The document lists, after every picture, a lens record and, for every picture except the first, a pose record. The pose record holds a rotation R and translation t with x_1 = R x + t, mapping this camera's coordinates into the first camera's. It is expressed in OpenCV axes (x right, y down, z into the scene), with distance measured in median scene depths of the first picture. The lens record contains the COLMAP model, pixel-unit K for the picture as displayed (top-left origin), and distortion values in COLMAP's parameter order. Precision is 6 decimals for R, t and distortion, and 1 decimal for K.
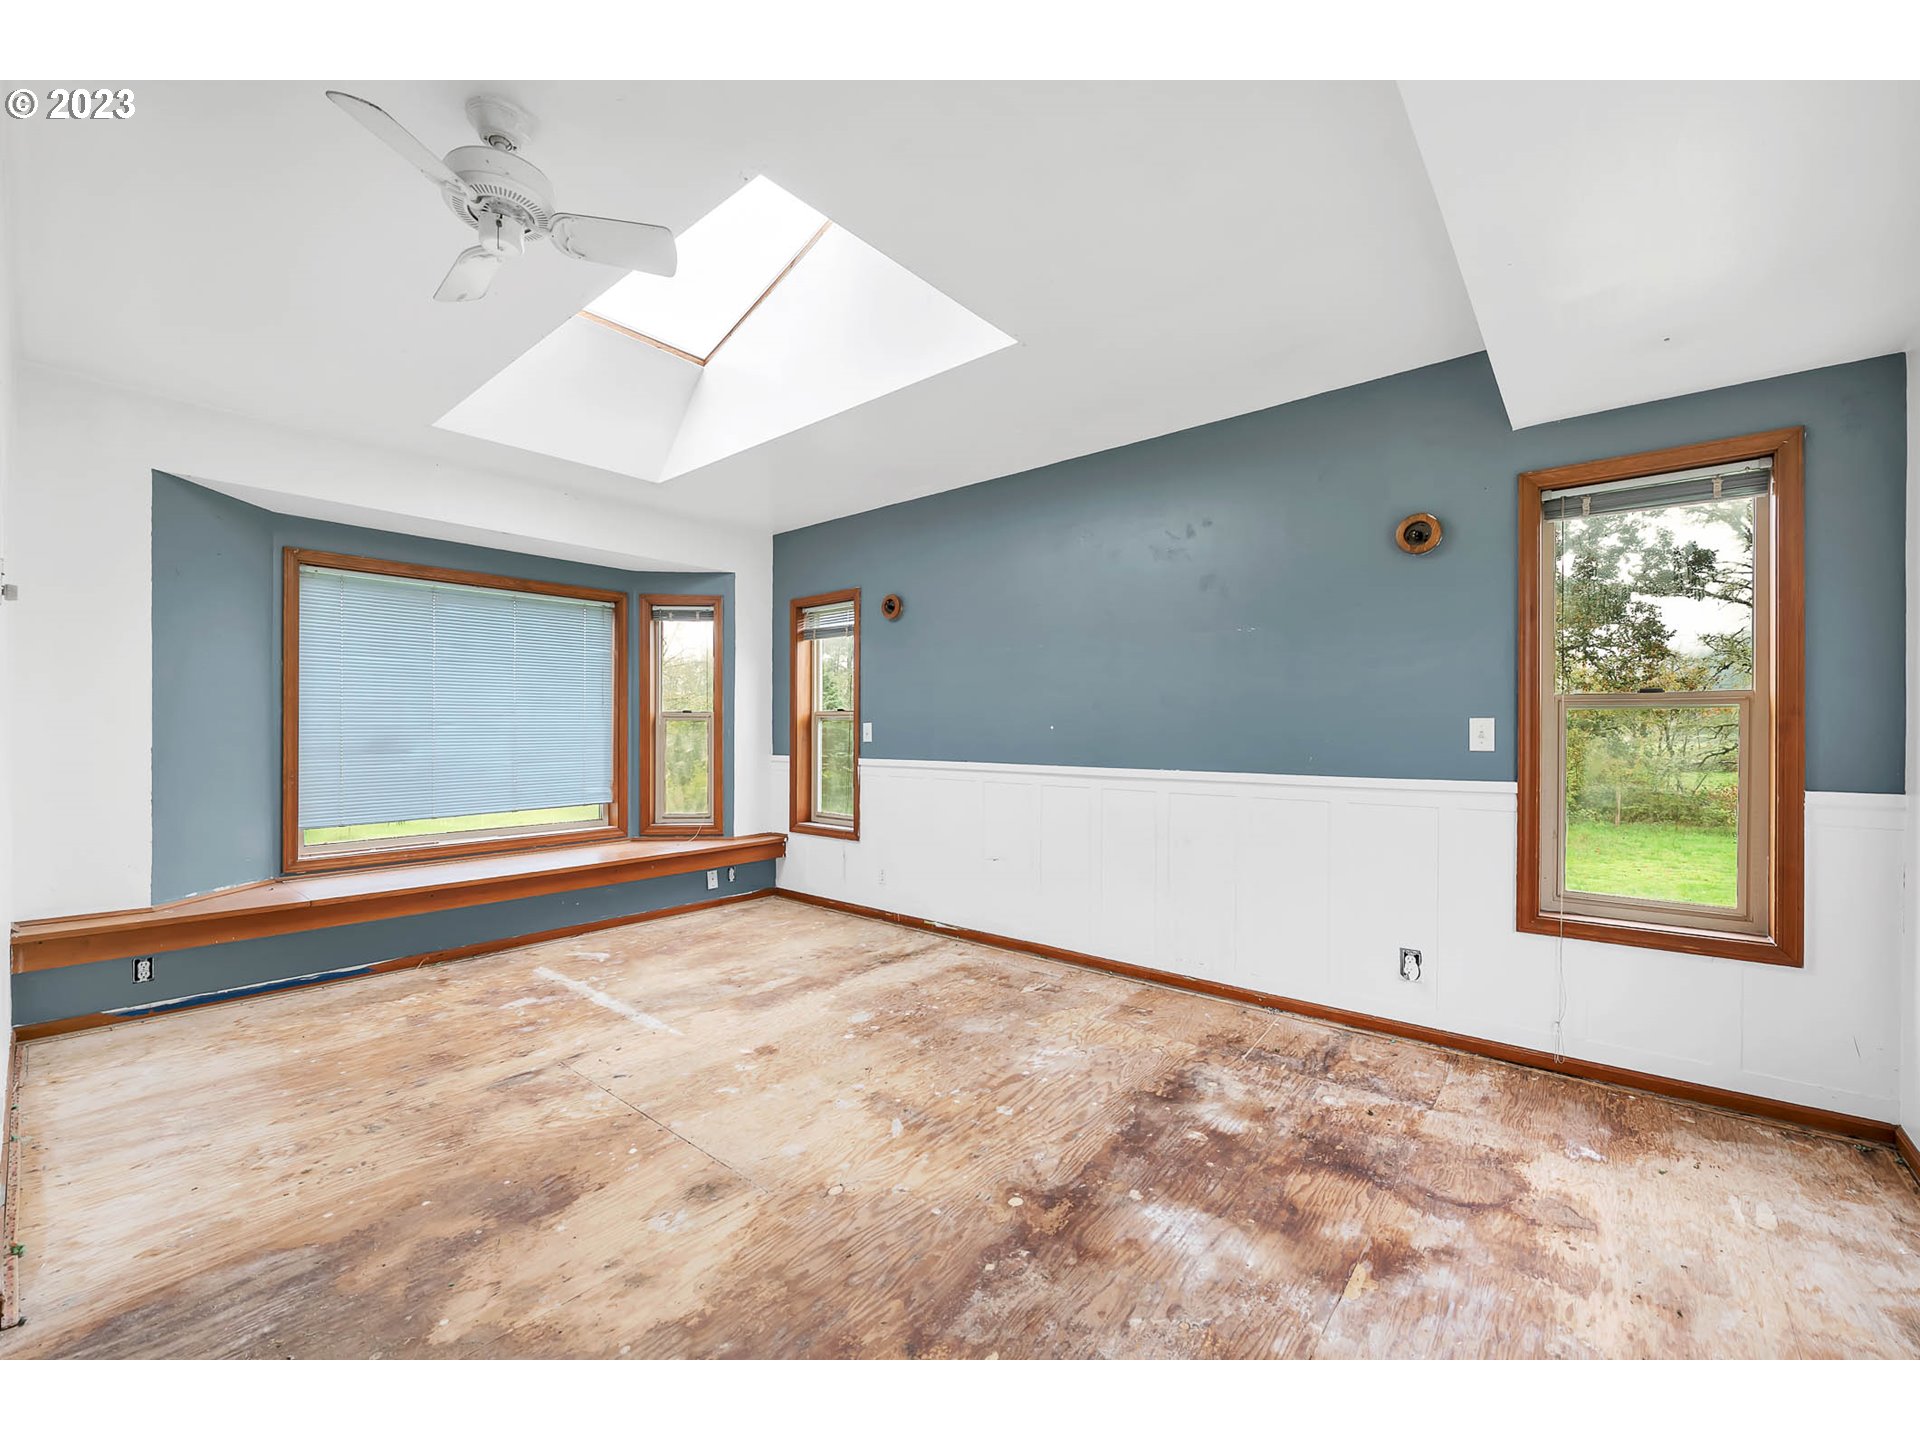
lens RADIAL K [[767.2, 0, 954.8], [0, 767.2, 725.2], [0, 0, 1]] dist [0.001311, -0.003413]
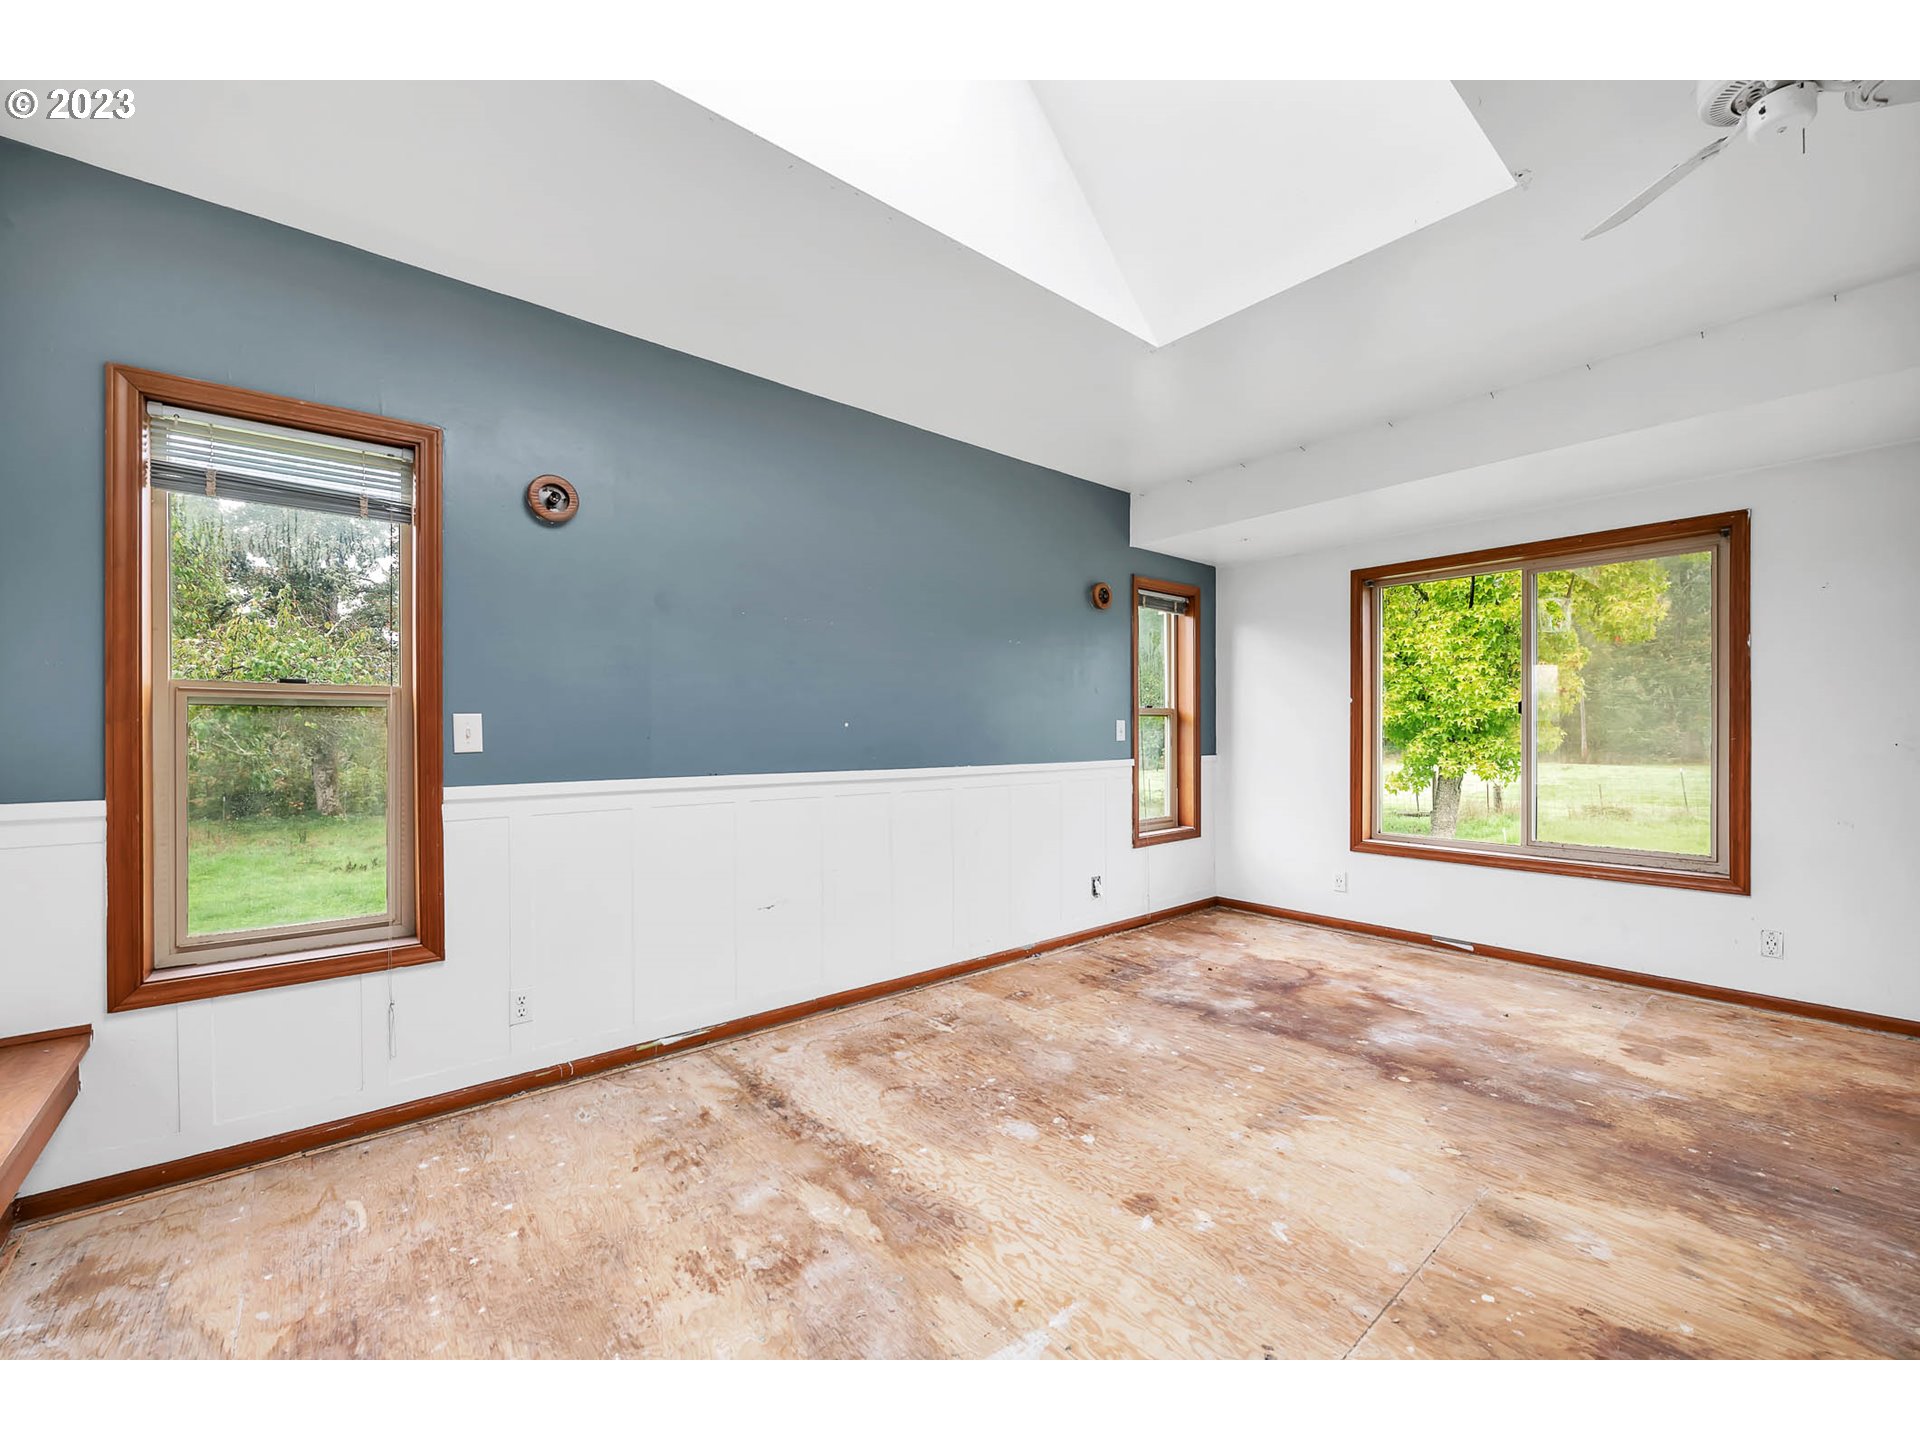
lens RADIAL K [[767.2, 0, 954.8], [0, 767.2, 725.2], [0, 0, 1]] dist [0.001311, -0.003413]
pose [[0.178035, 0.003596, 0.984018, -0.953953], [-0.005087, 0.999983, -0.002734, 0.007180], [-0.984011, -0.004518, 0.178051, 1.061676]]
